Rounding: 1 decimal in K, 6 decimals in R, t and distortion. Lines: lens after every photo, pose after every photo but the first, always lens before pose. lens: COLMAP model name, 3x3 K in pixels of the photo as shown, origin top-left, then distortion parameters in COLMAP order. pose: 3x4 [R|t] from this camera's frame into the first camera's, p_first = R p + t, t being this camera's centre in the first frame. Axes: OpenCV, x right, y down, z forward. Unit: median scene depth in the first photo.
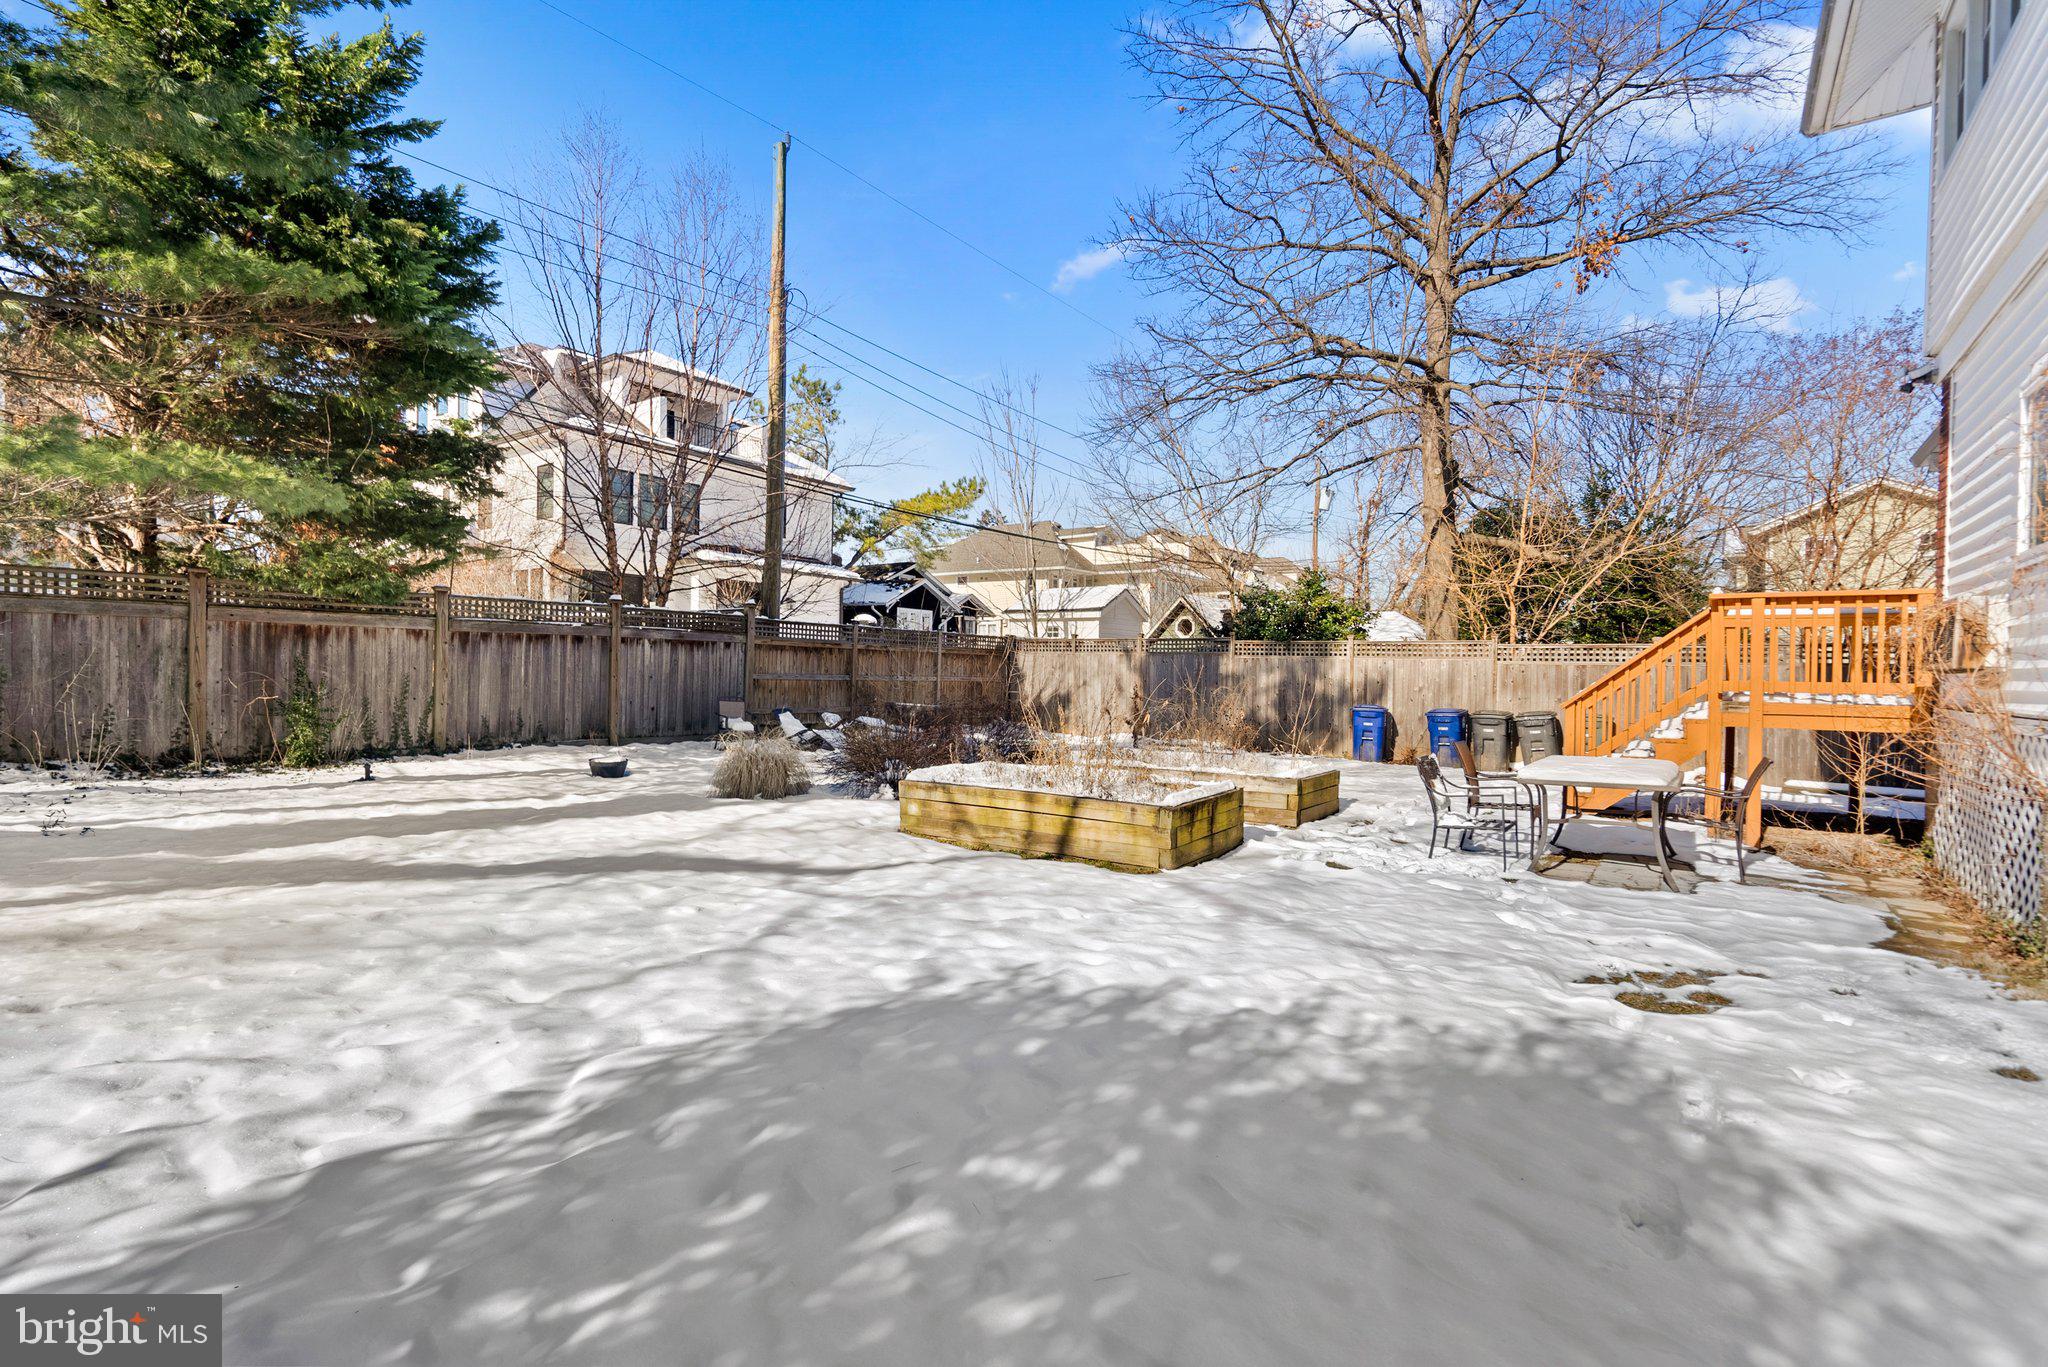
lens RADIAL K [[947.4, 0, 1035.3], [0, 947.4, 682.5], [0, 0, 1]] dist [-0.008671, 0.003265]
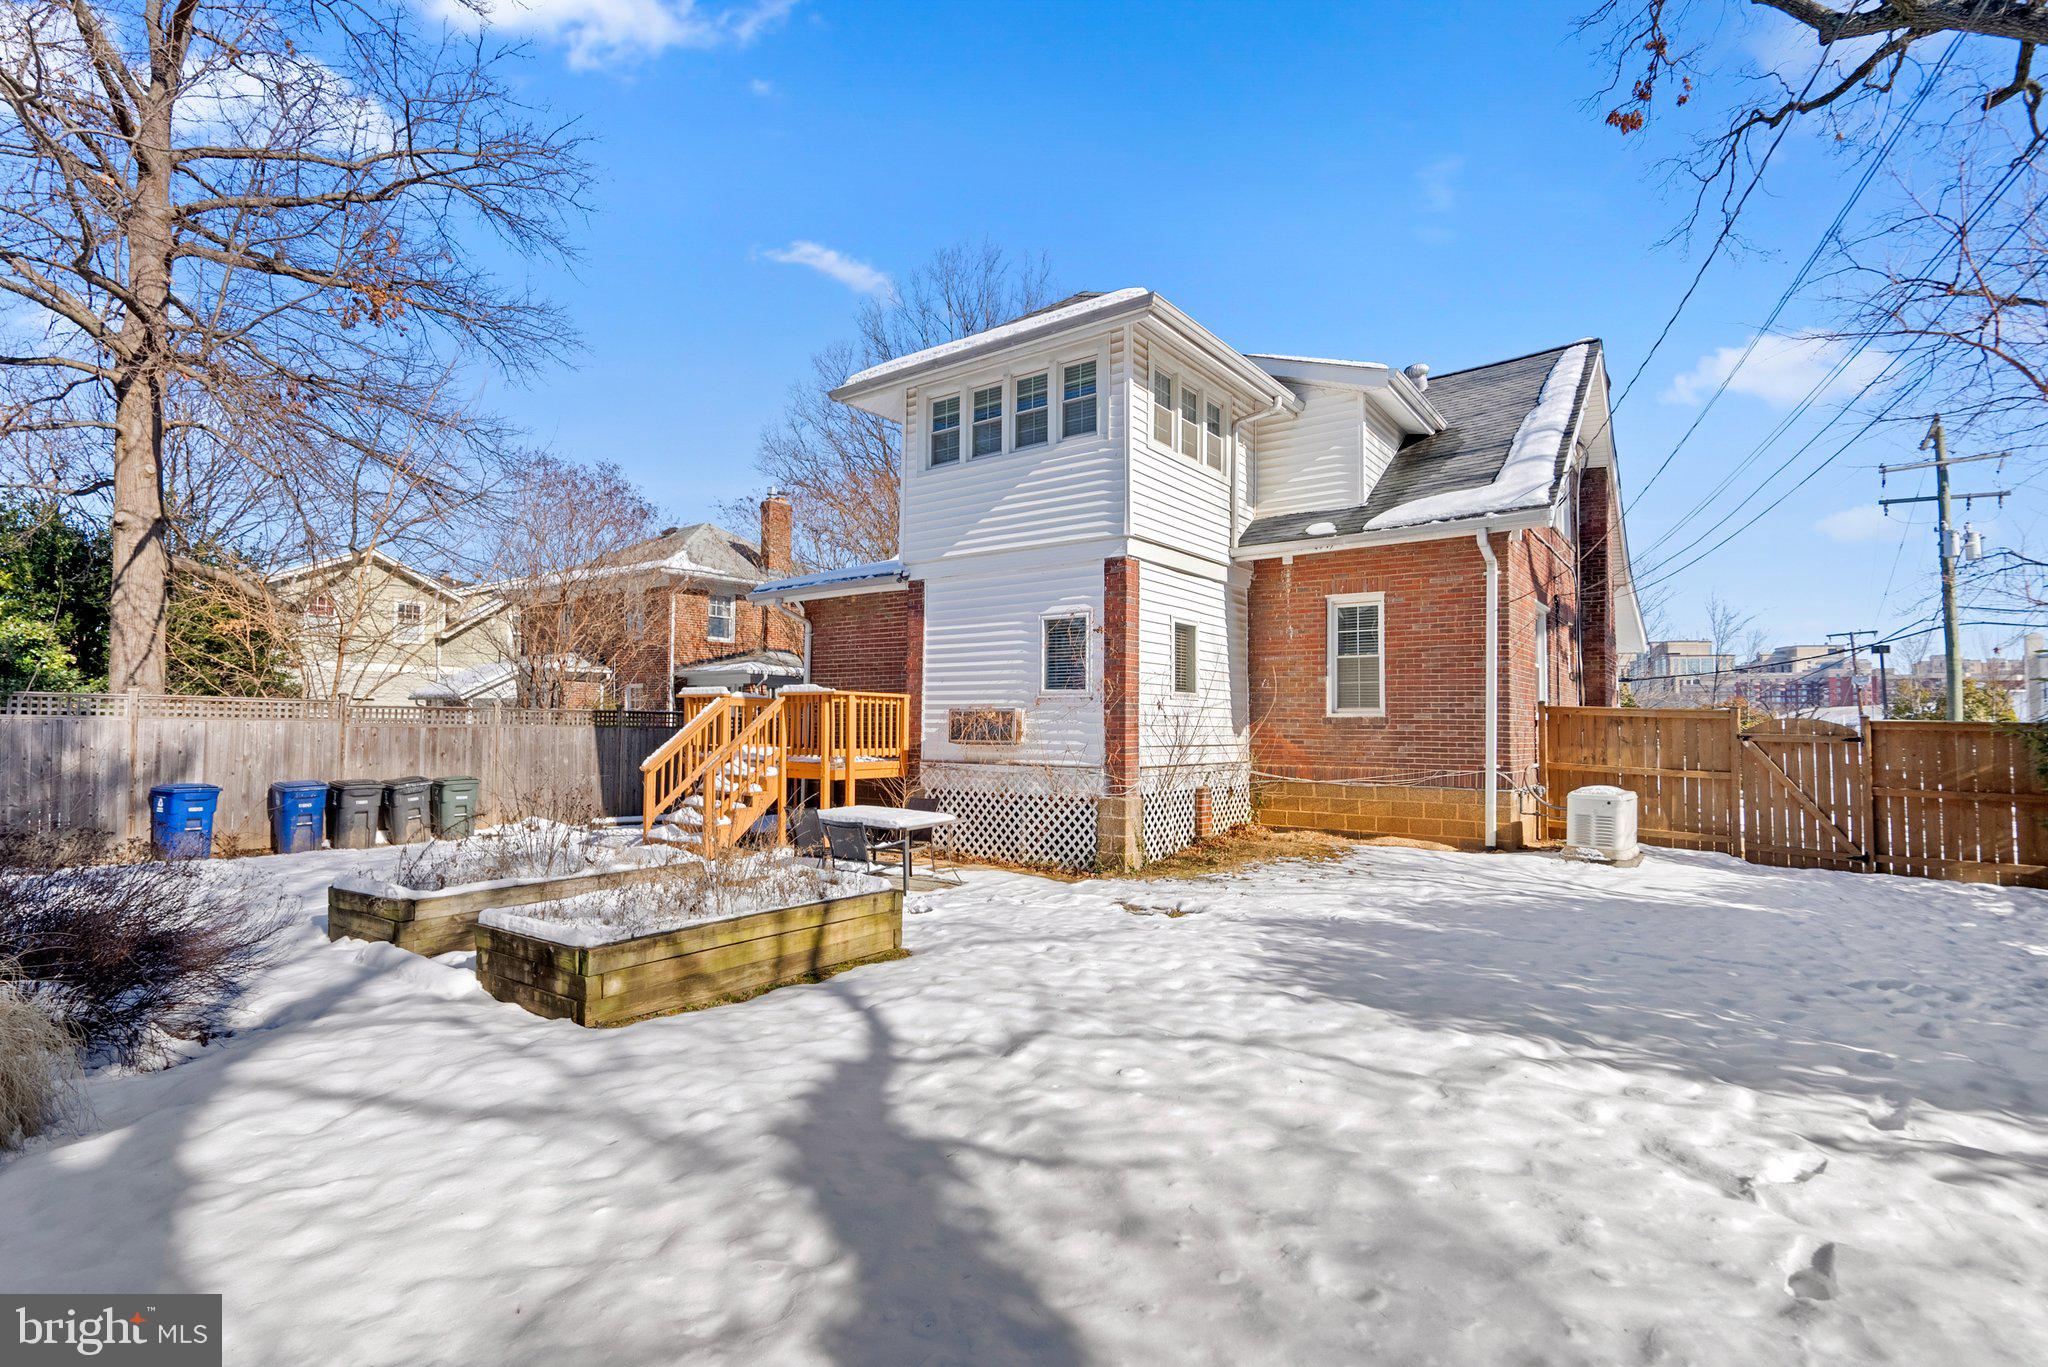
lens RADIAL K [[947.4, 0, 1037.2], [0, 947.4, 684.6], [0, 0, 1]] dist [-0.008671, 0.003265]
pose [[0.013602, 0.030583, 0.999440, -1.299472], [0.005950, 0.999512, -0.030667, -0.093998], [-0.999890, 0.006363, 0.013413, 1.121832]]
